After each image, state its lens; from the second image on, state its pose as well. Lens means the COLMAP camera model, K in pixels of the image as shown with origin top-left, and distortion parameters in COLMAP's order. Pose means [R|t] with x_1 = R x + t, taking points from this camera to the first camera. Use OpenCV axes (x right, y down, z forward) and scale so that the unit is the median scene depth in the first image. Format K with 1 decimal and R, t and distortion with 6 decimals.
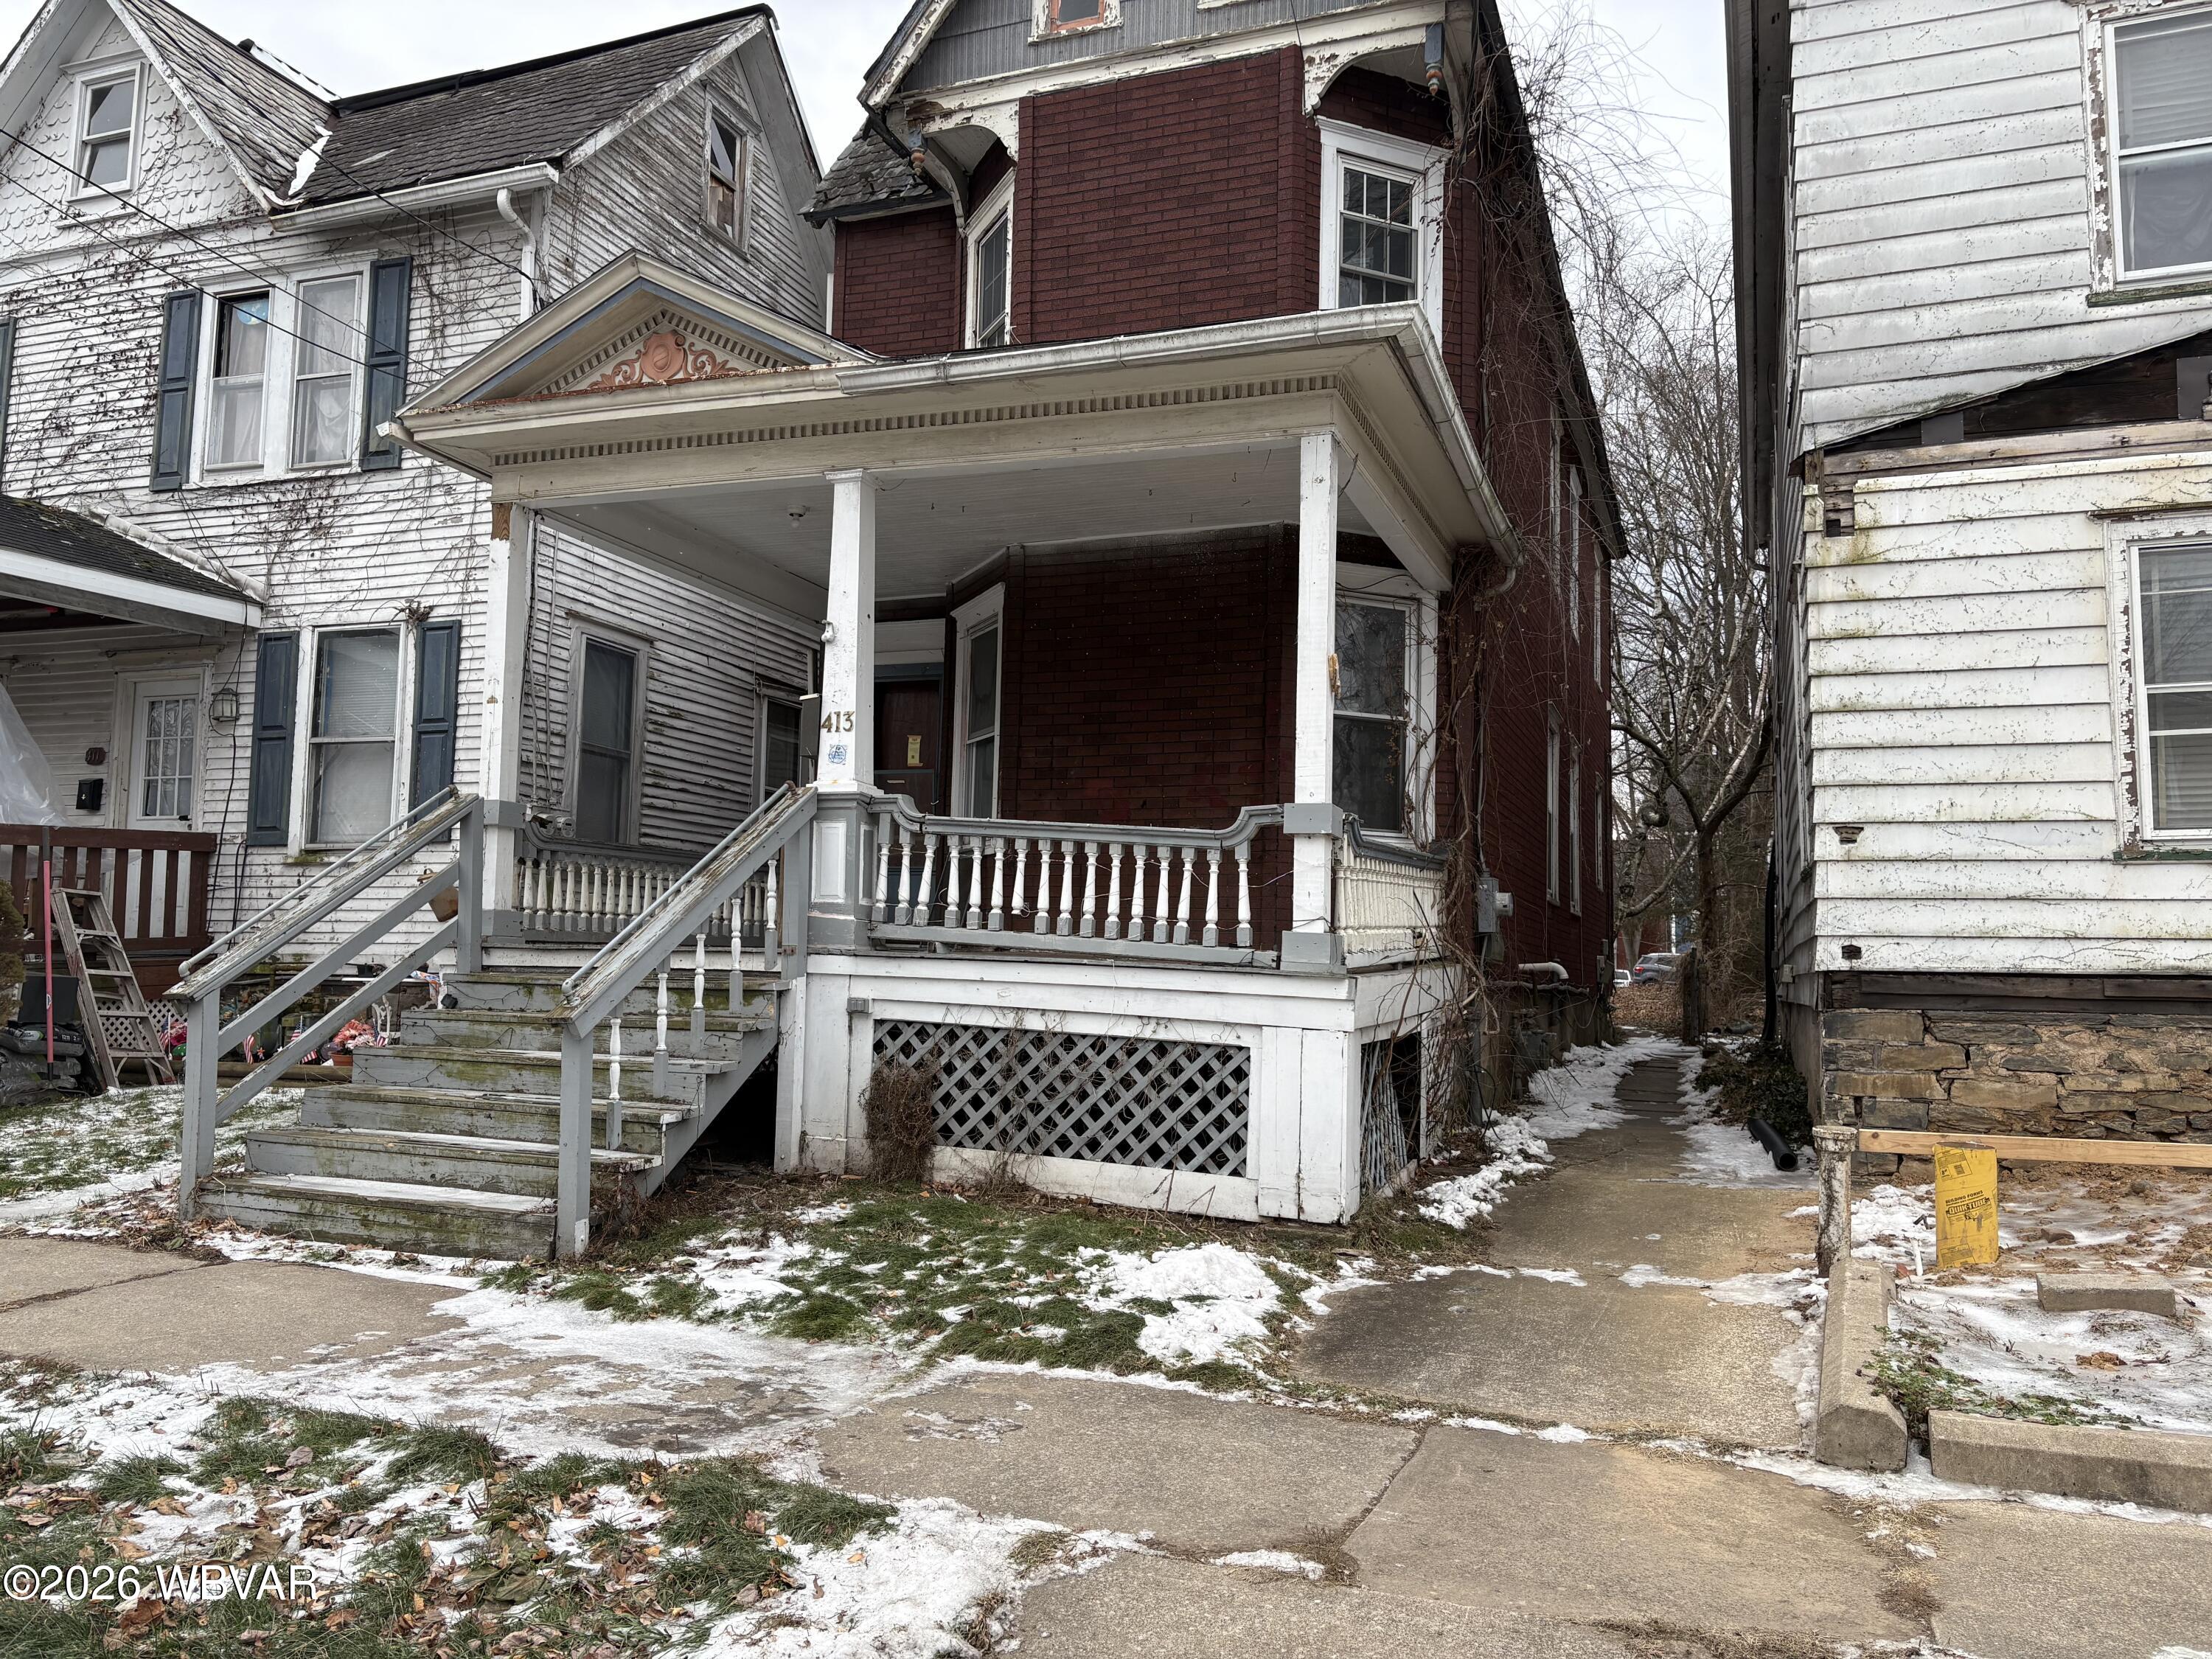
lens RADIAL K [[1671.5, 0, 1117.8], [0, 1671.5, 843.8], [0, 0, 1]] dist [0.055330, -0.055075]
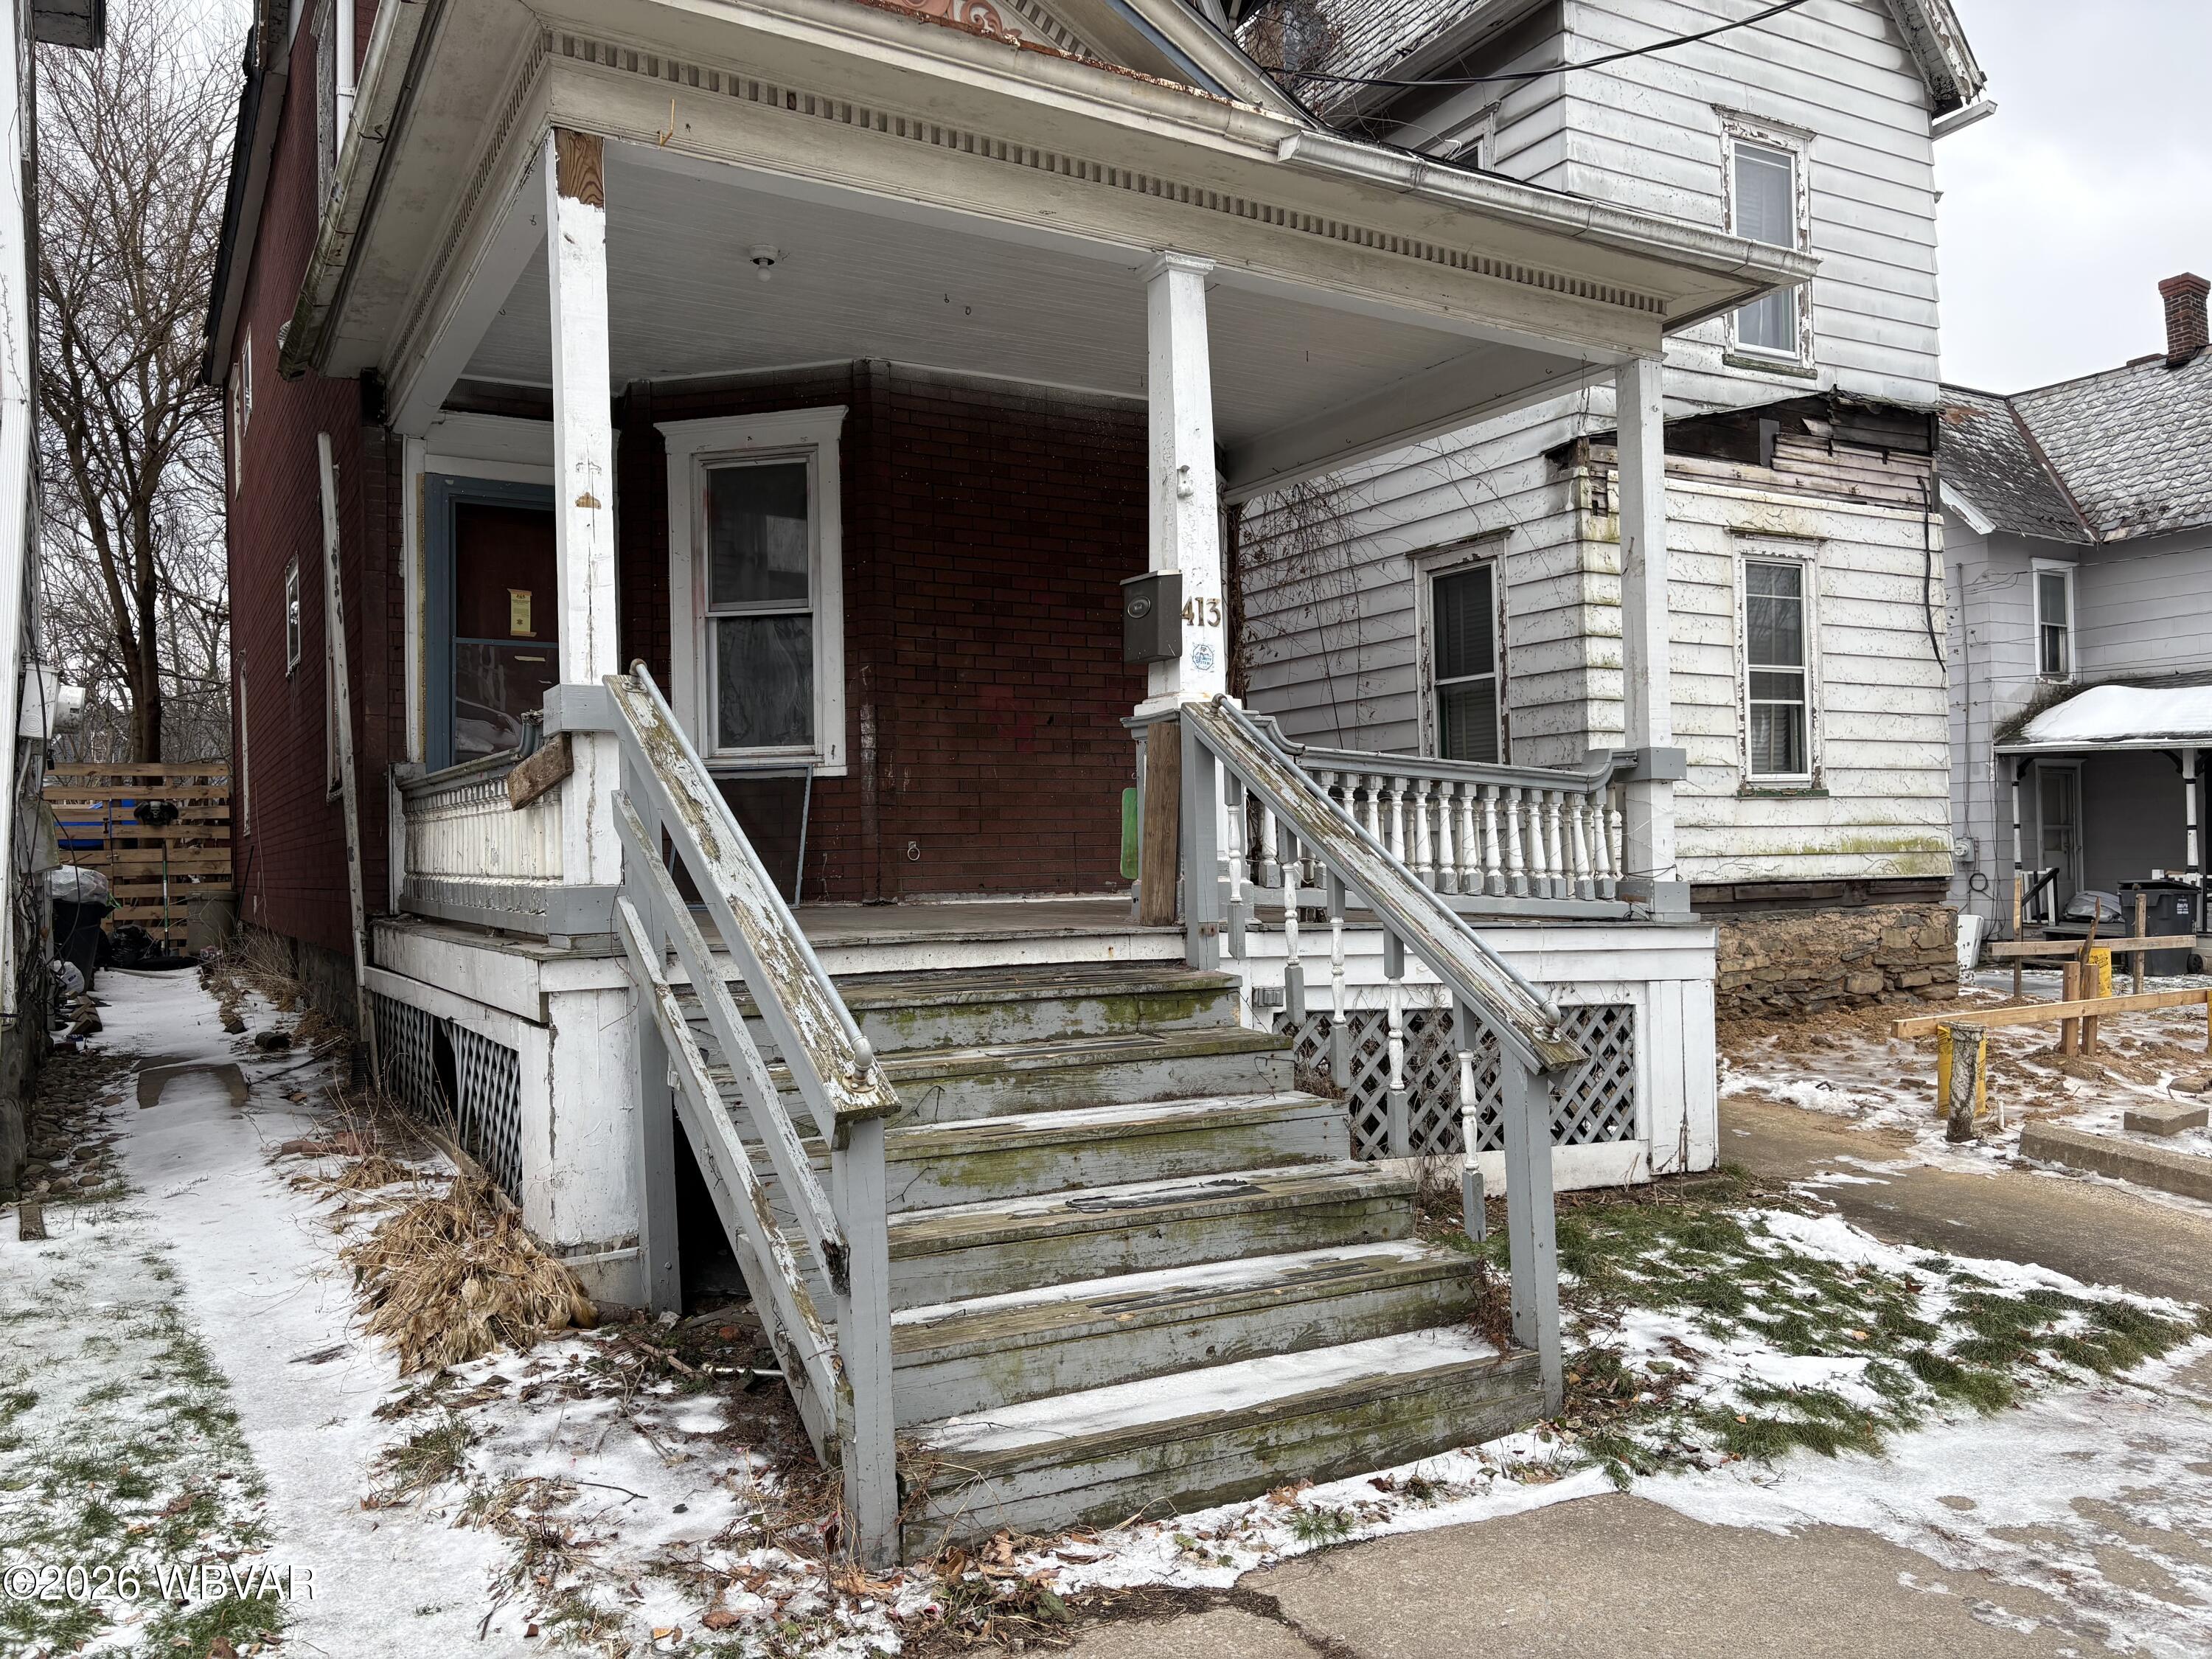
lens RADIAL K [[1671.5, 0, 1116.5], [0, 1671.5, 841.7], [0, 0, 1]] dist [0.055330, -0.055075]
pose [[0.625374, -0.022928, 0.779988, -0.736297], [-0.031433, 0.998017, 0.054539, -0.011663], [-0.779692, -0.058624, 0.623413, 0.556319]]
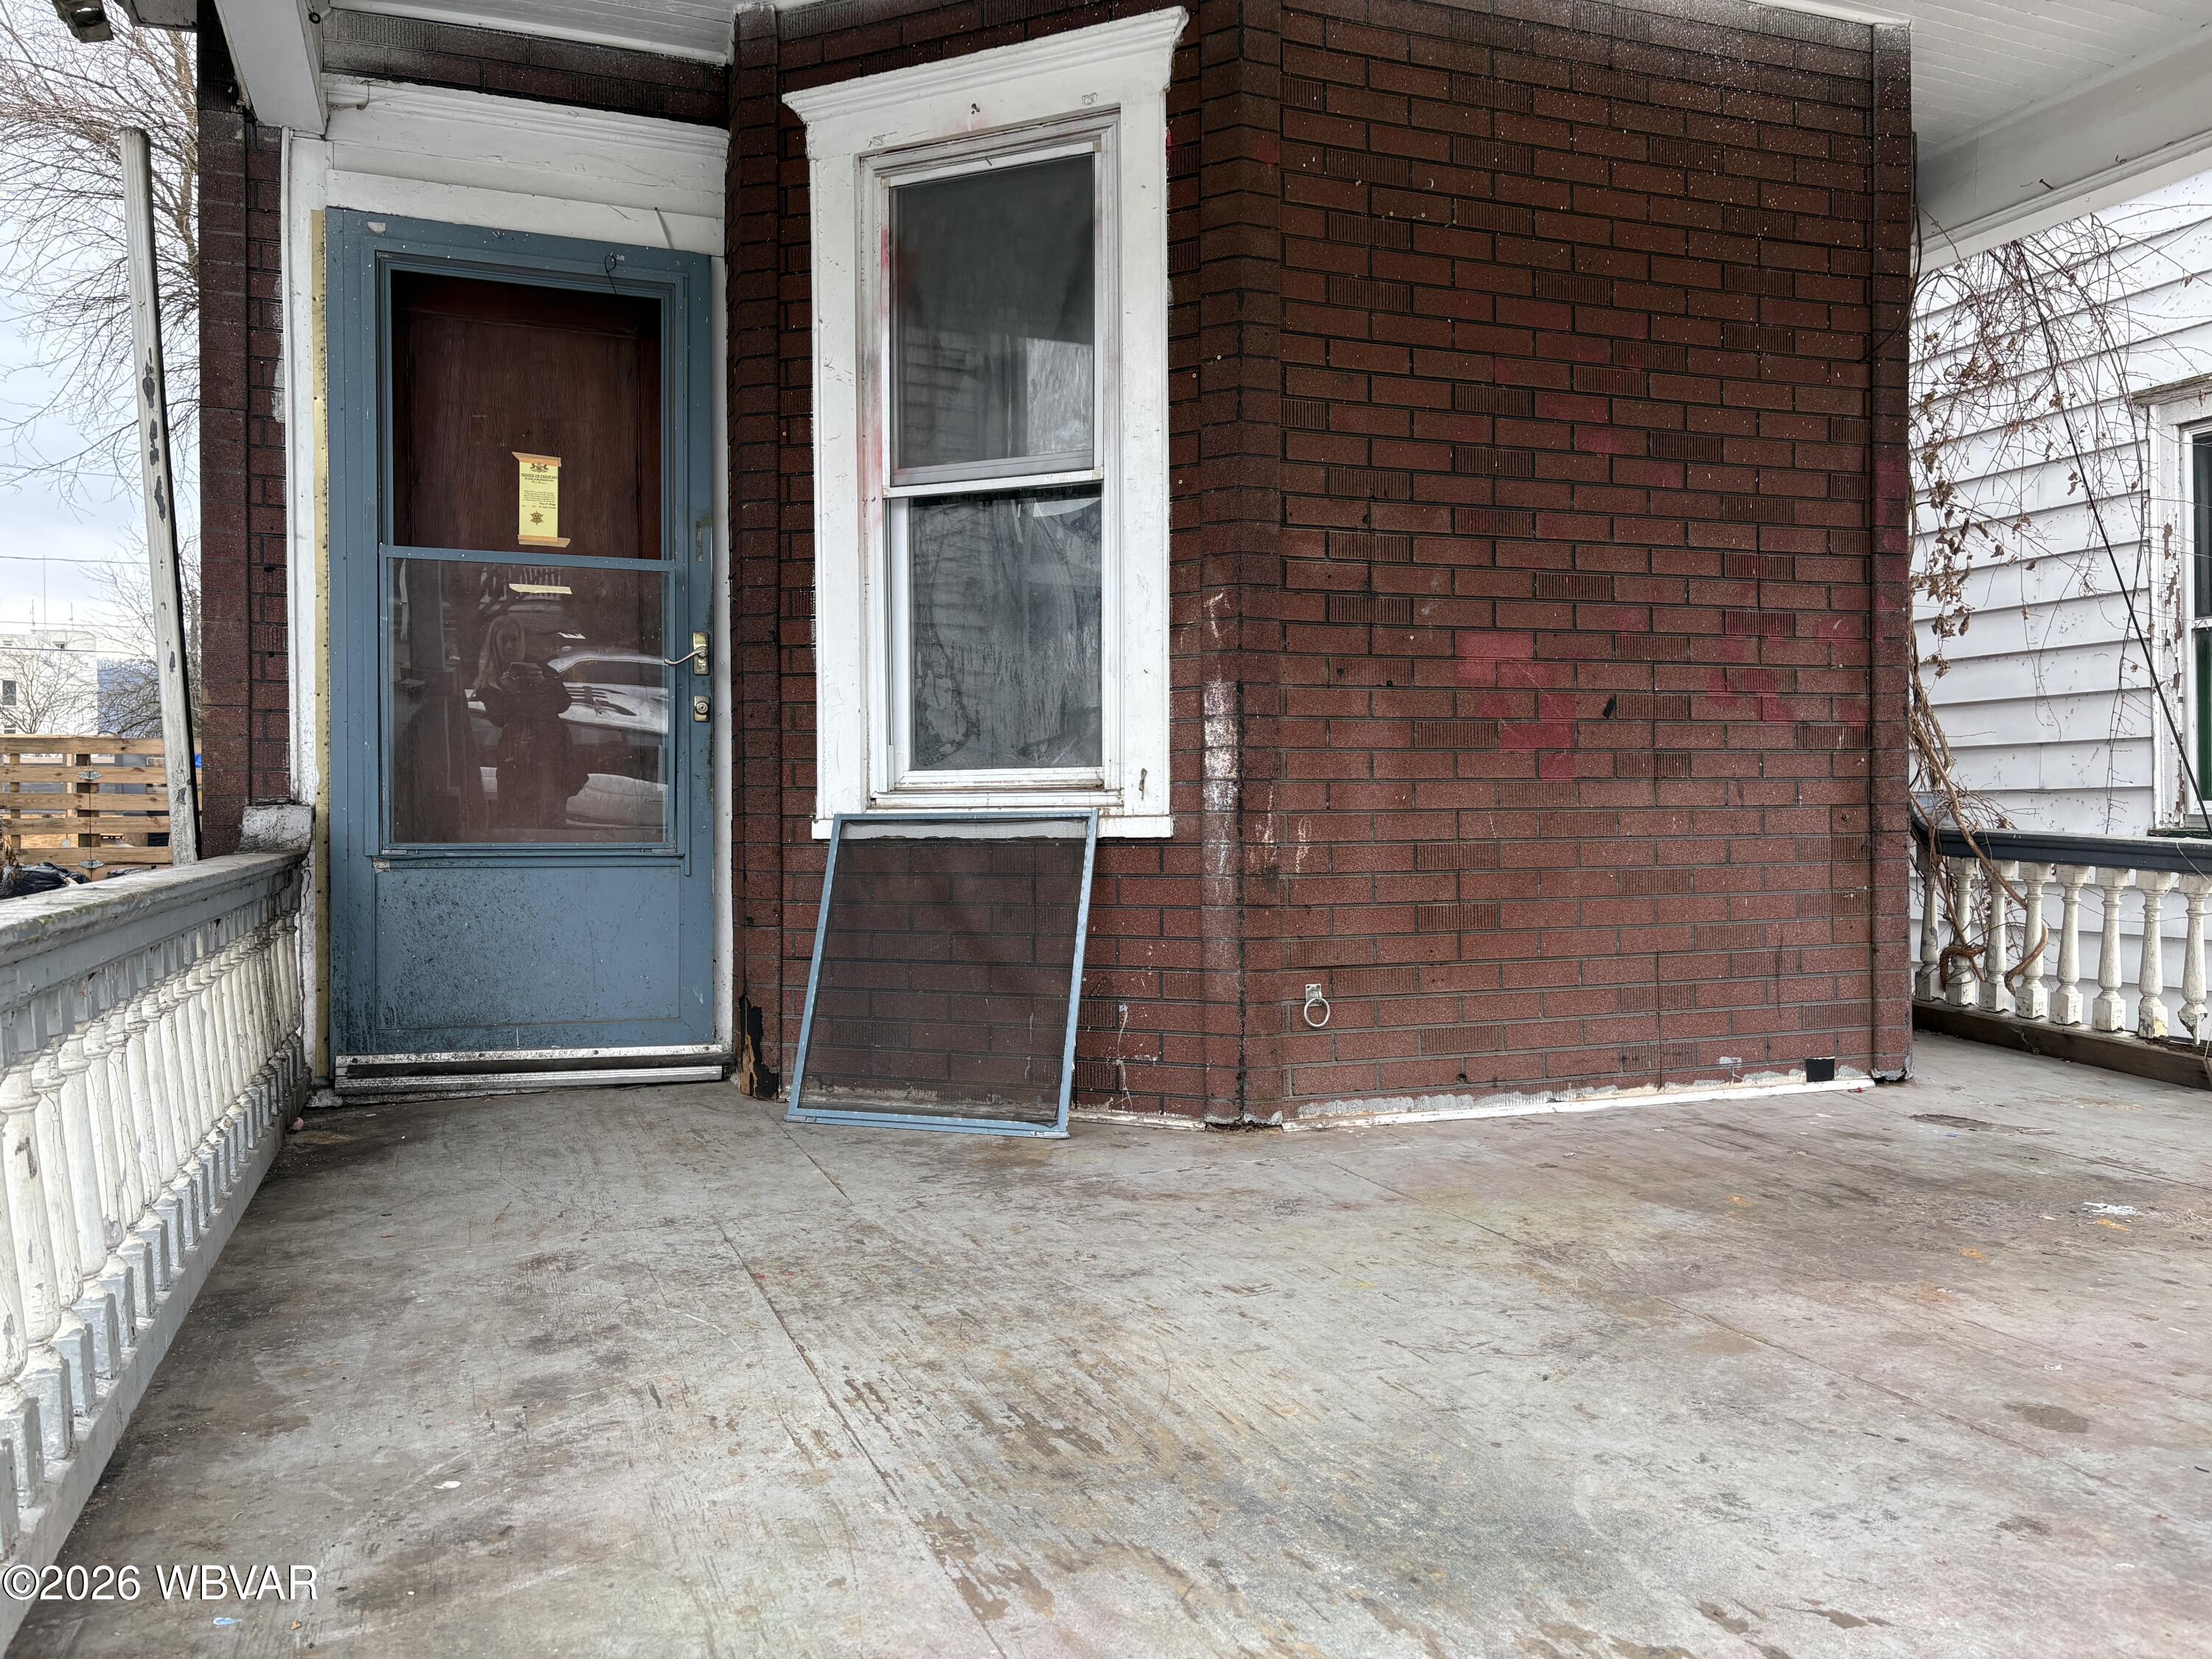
lens RADIAL K [[1671.5, 0, 1100.0], [0, 1671.5, 810.0], [0, 0, 1]] dist [0.055330, -0.055075]
pose [[0.749459, -0.023166, 0.661646, -0.388205], [-0.030923, 0.997072, 0.069938, -0.028696], [-0.661329, -0.072876, 0.746548, 0.962245]]
